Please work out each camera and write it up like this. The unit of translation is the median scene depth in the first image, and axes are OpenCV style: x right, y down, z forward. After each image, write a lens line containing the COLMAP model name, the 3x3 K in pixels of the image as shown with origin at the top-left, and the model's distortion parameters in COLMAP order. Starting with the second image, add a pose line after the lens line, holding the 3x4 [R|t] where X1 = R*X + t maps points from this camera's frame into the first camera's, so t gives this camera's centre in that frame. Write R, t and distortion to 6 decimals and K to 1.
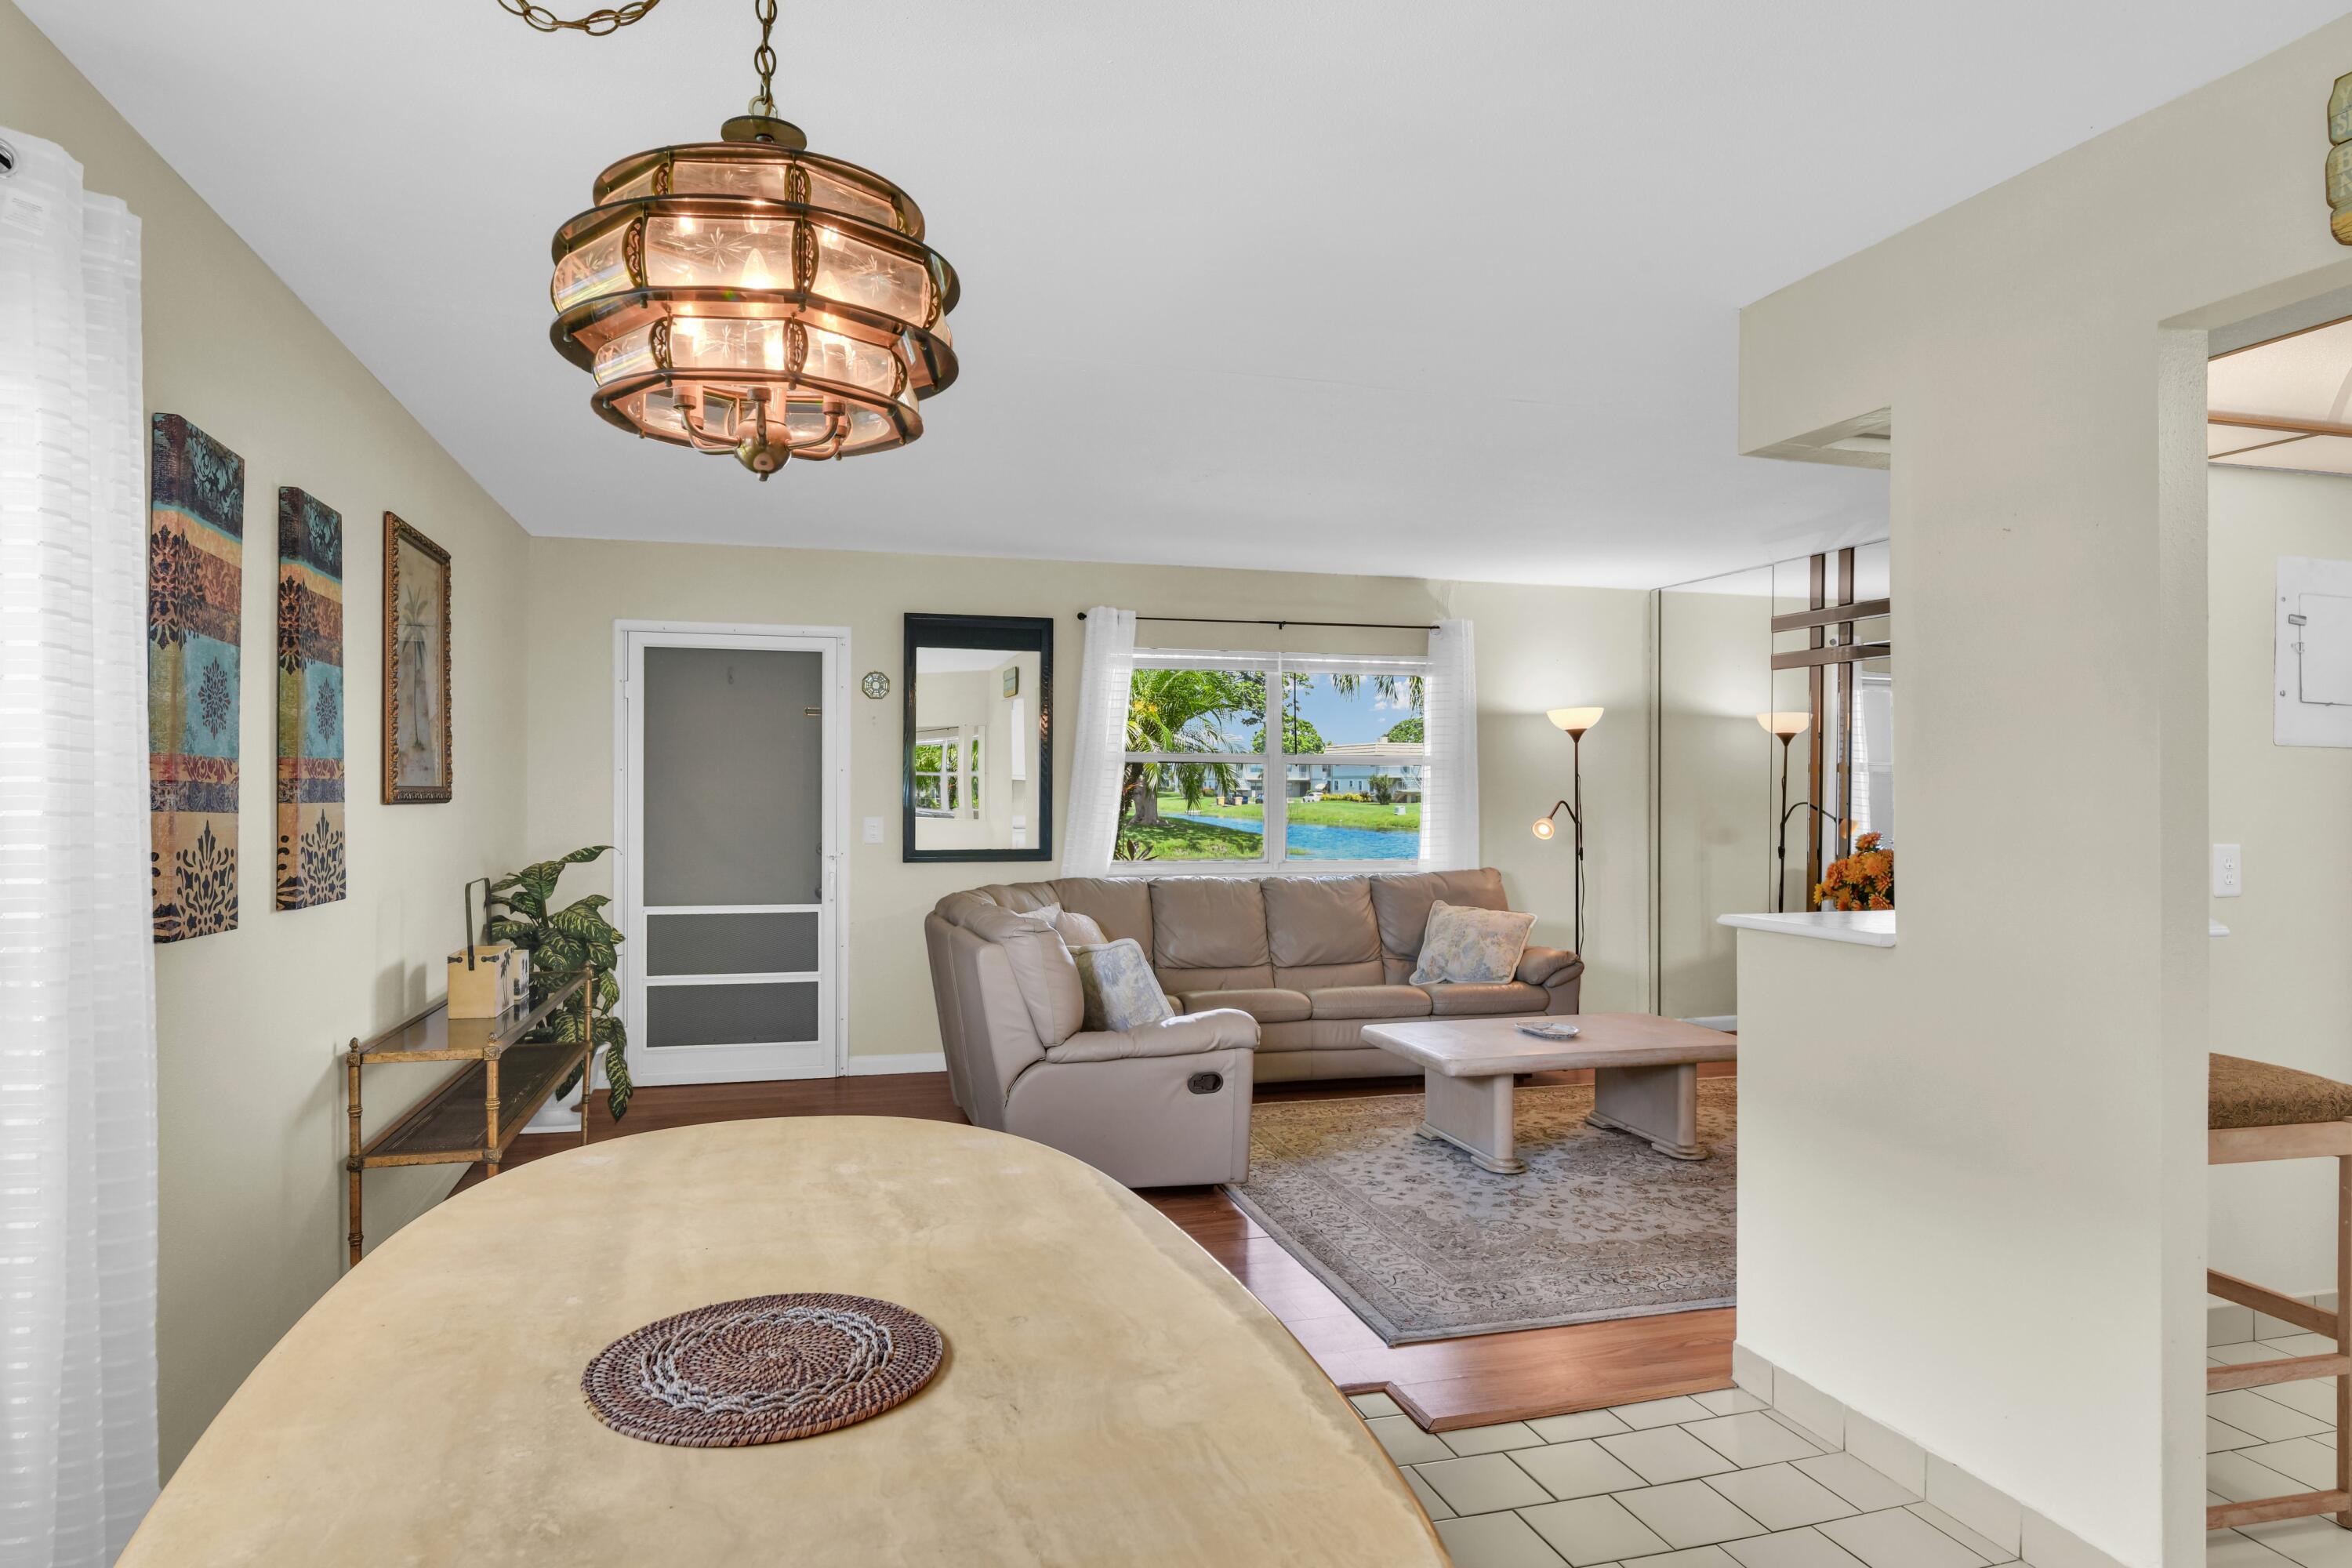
lens RADIAL K [[1304.8, 0, 1132.0], [0, 1304.8, 776.3], [0, 0, 1]] dist [-0.007831, -0.000783]
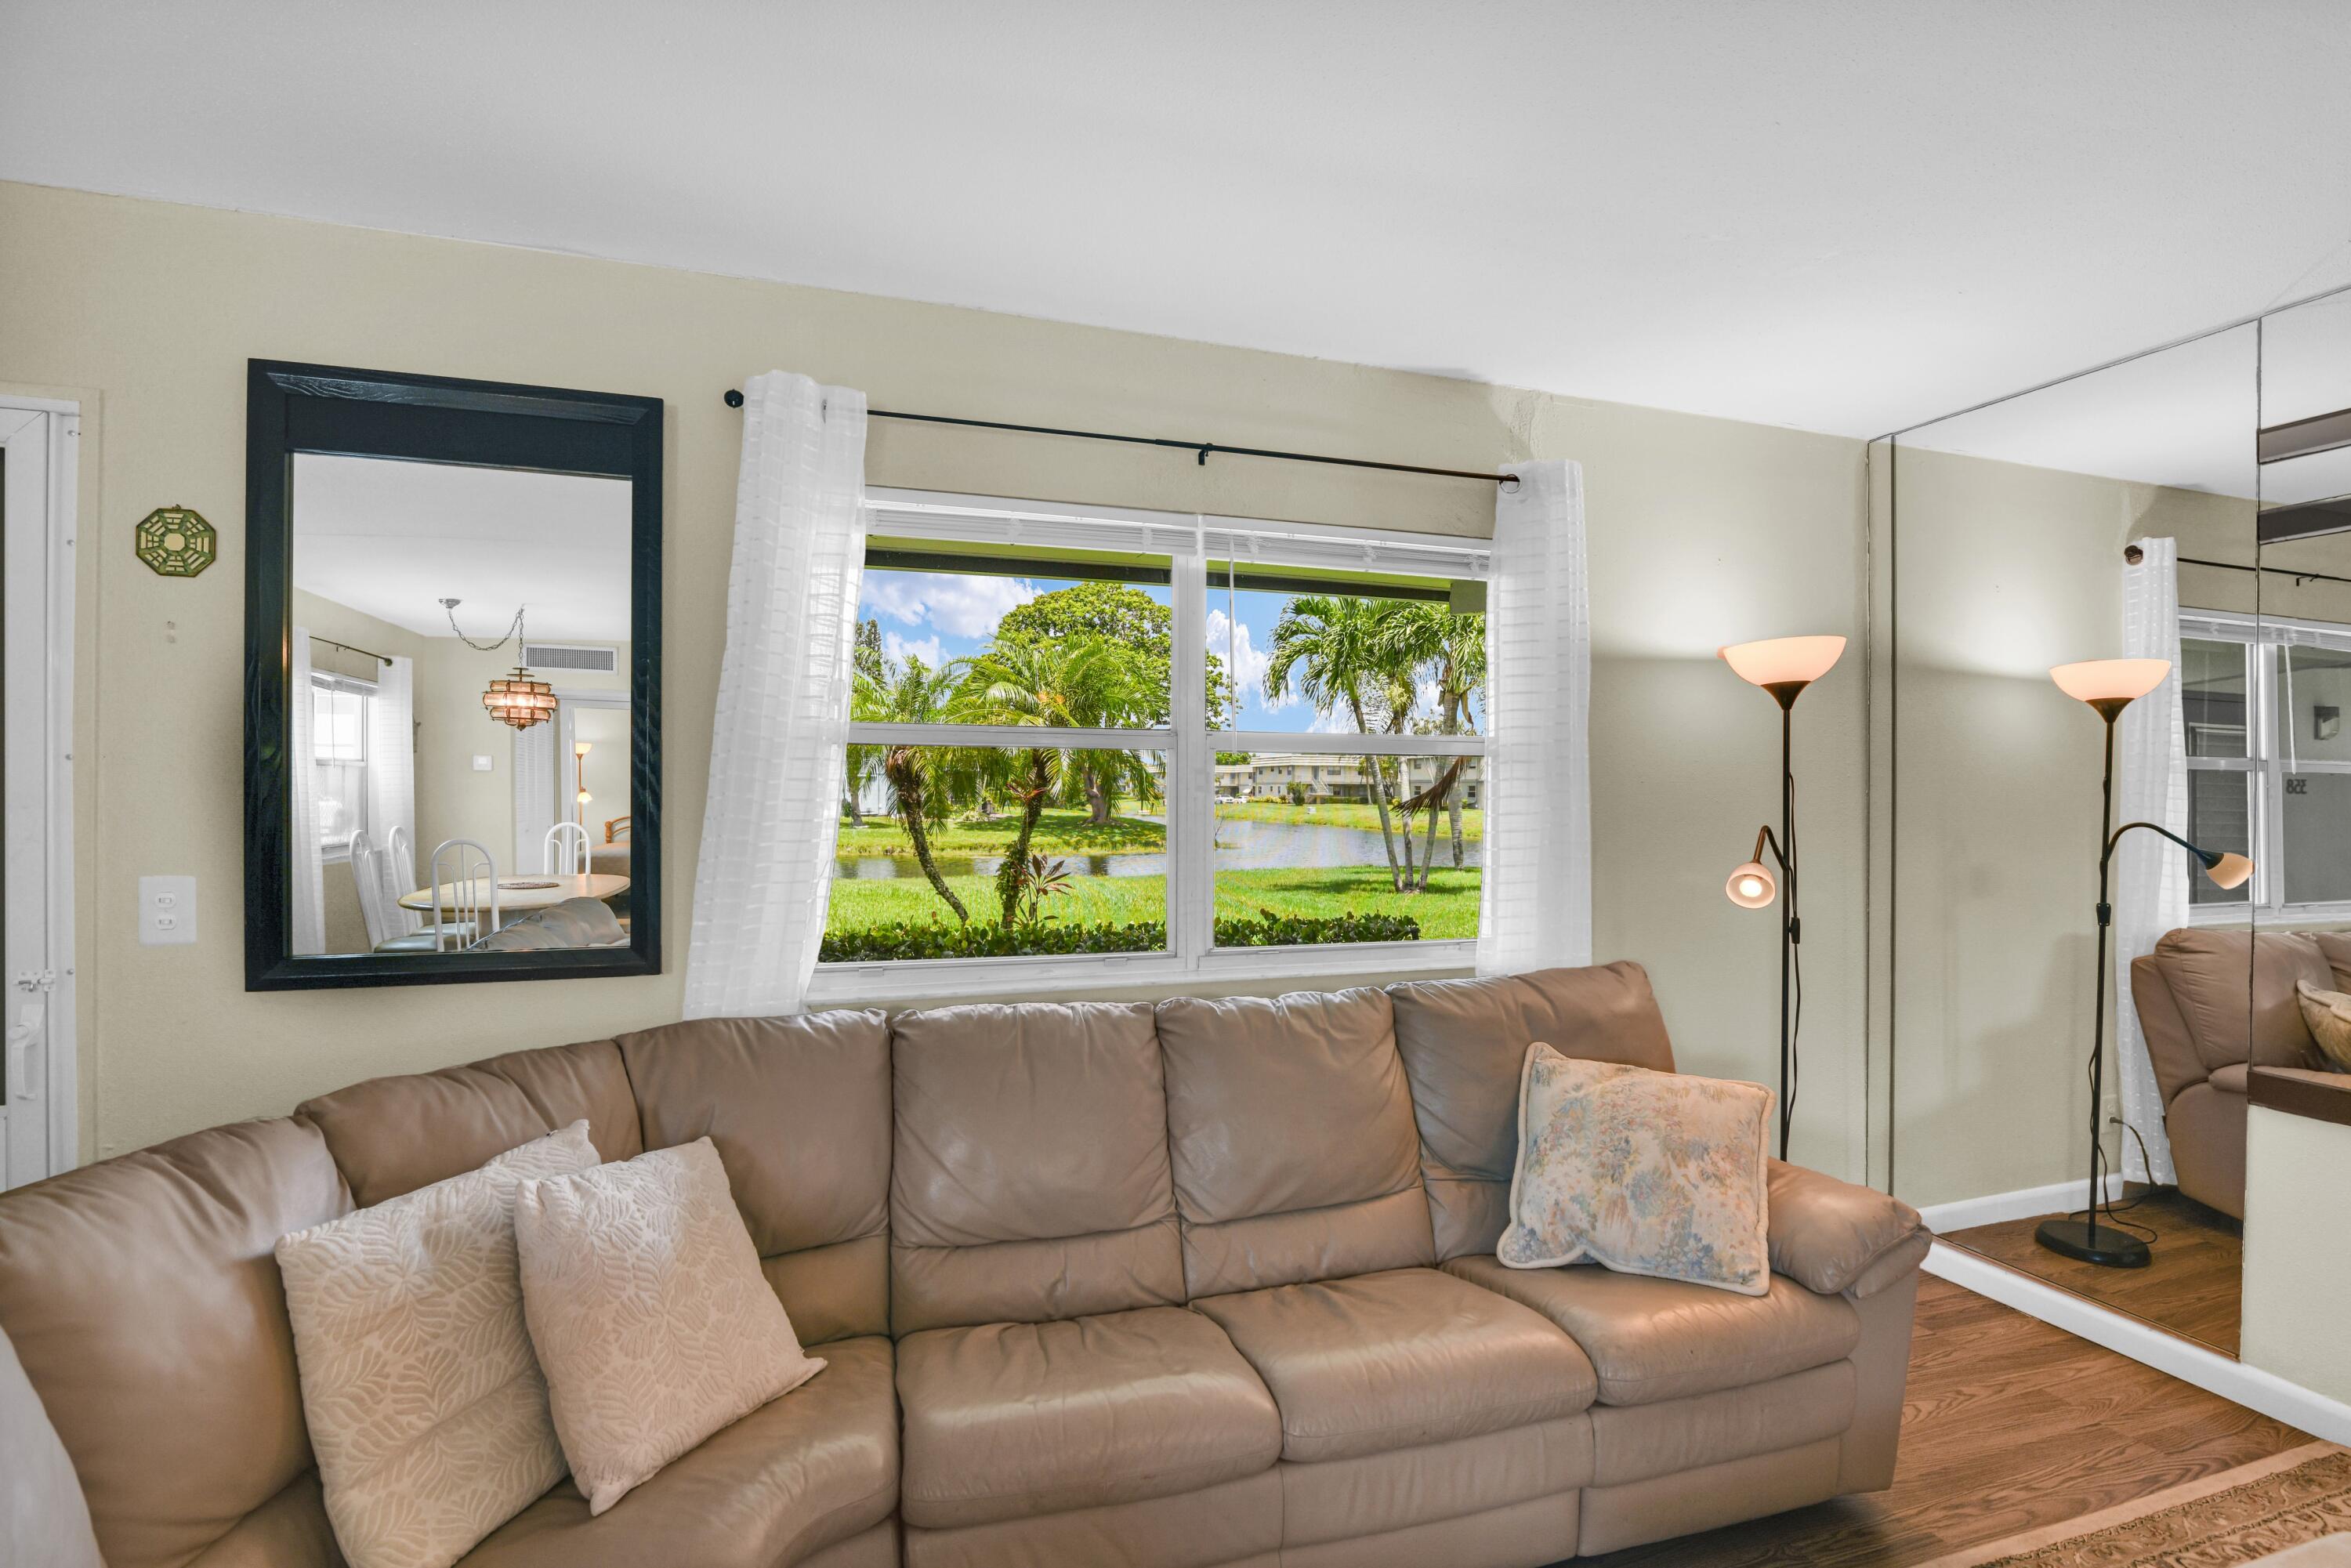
lens RADIAL K [[1078.7, 0, 1160.1], [0, 1078.7, 786.6], [0, 0, 1]] dist [-0.018066, -0.000158]
pose [[0.998037, 0.000065, 0.062629, 0.078401], [-0.000304, 0.999993, 0.003810, 0.002449], [-0.062629, -0.003822, 0.998030, 0.642299]]
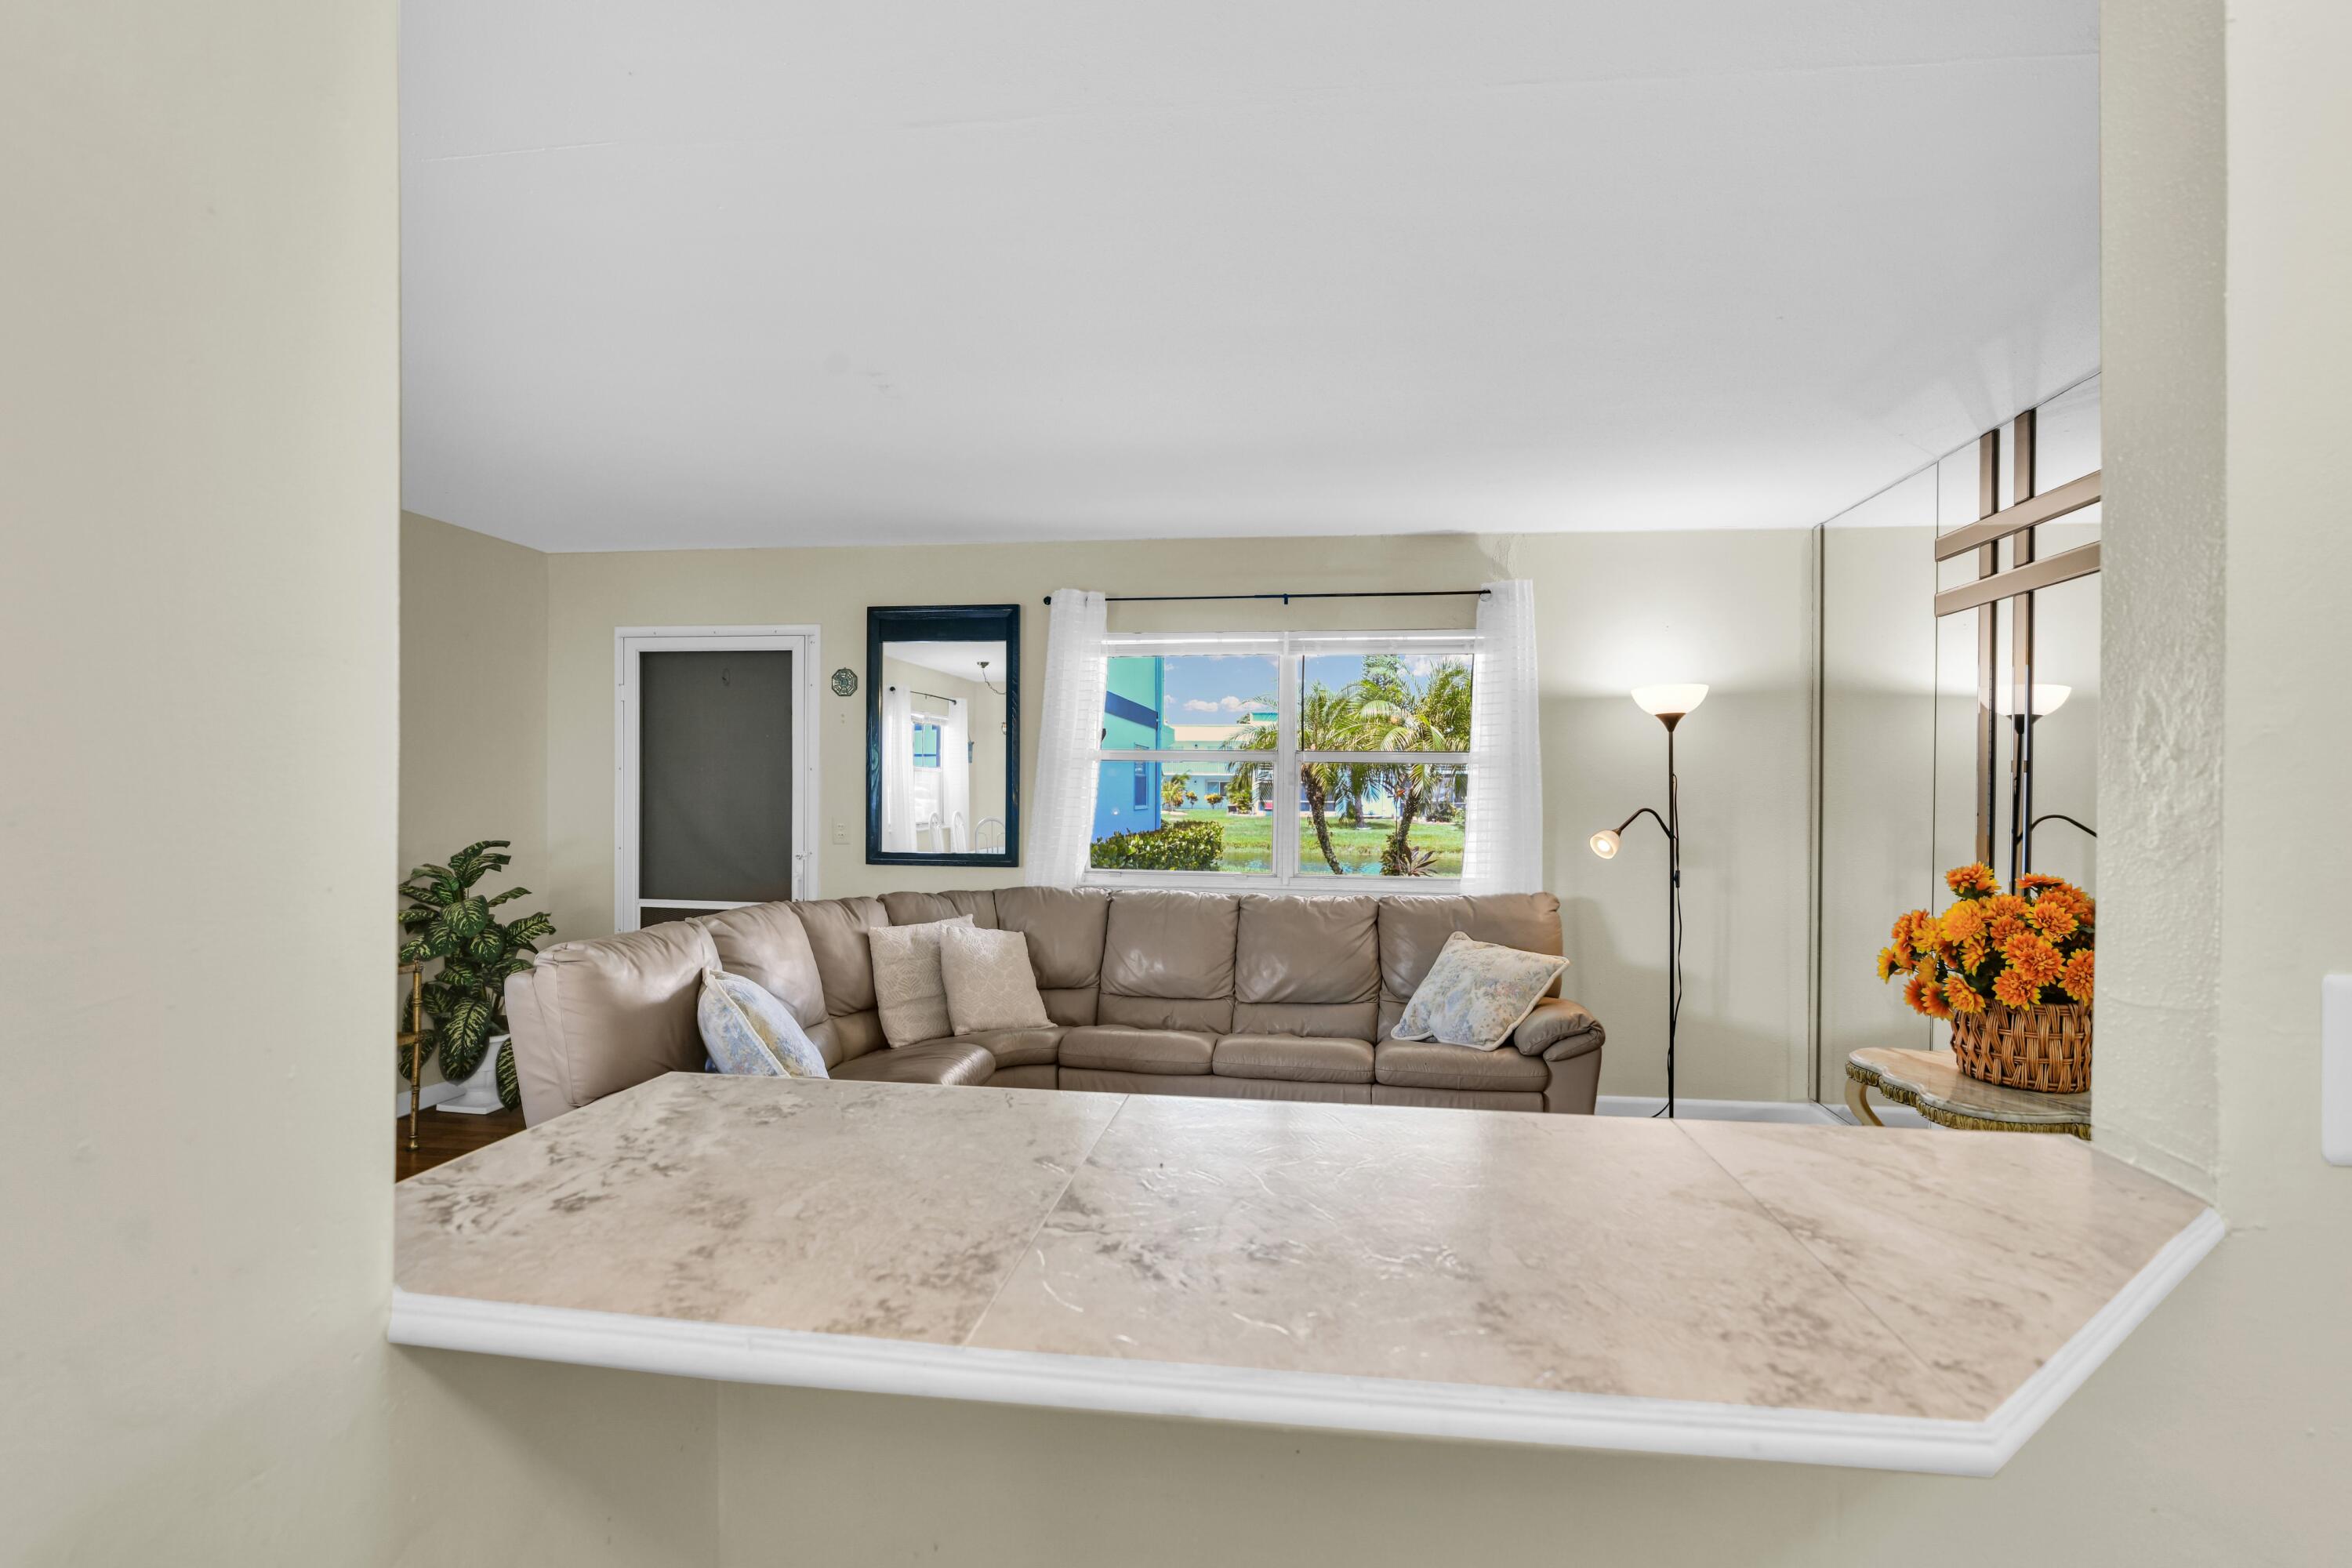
lens RADIAL K [[1079.2, 0, 1180.5], [0, 1079.2, 786.0], [0, 0, 1]] dist [-0.018066, -0.000158]
pose [[0.927463, 0.003295, -0.373900, 0.330733], [-0.003365, 0.999994, 0.000465, 0.006453], [0.373900, 0.000827, 0.927469, 0.334857]]
